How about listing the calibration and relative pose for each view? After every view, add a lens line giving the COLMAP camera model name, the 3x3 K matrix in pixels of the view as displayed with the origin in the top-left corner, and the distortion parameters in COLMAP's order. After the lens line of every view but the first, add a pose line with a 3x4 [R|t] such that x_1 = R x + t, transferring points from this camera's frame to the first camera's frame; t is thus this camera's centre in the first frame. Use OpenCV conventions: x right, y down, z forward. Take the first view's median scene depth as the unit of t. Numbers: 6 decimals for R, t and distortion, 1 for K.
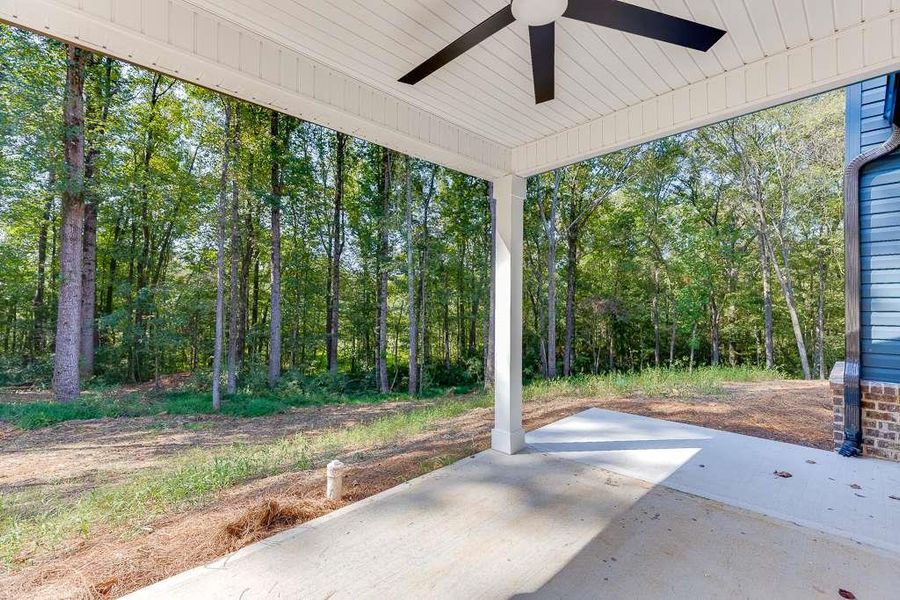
lens RADIAL K [[403.9, 0, 455.2], [0, 403.9, 303.1], [0, 0, 1]] dist [0.003124, 0.000310]
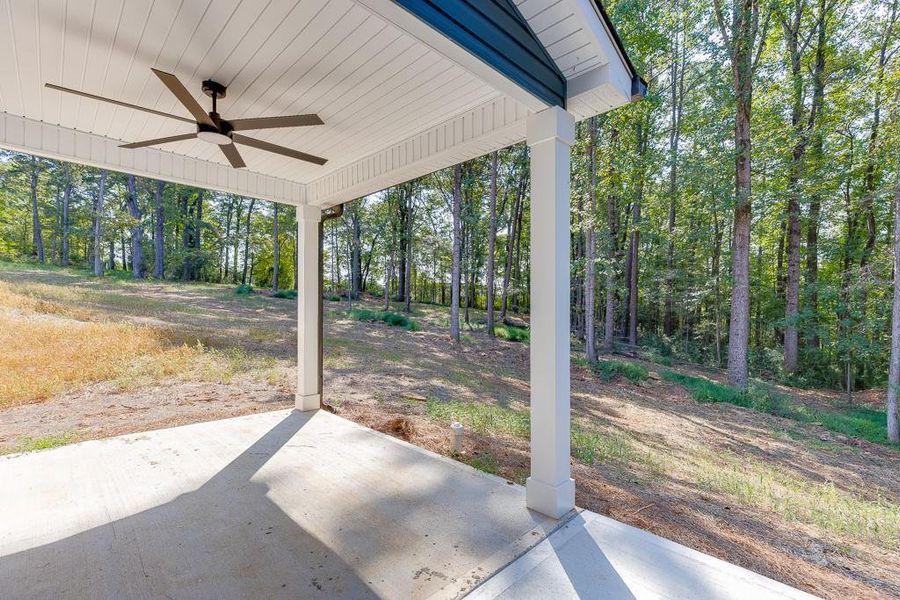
lens RADIAL K [[403.9, 0, 455.2], [0, 403.9, 303.1], [0, 0, 1]] dist [0.003124, 0.000310]
pose [[0.008183, 0.001698, -0.999965, 0.274114], [-0.002252, 0.999996, 0.001679, 0.003742], [0.999964, 0.002238, 0.008187, 0.277322]]
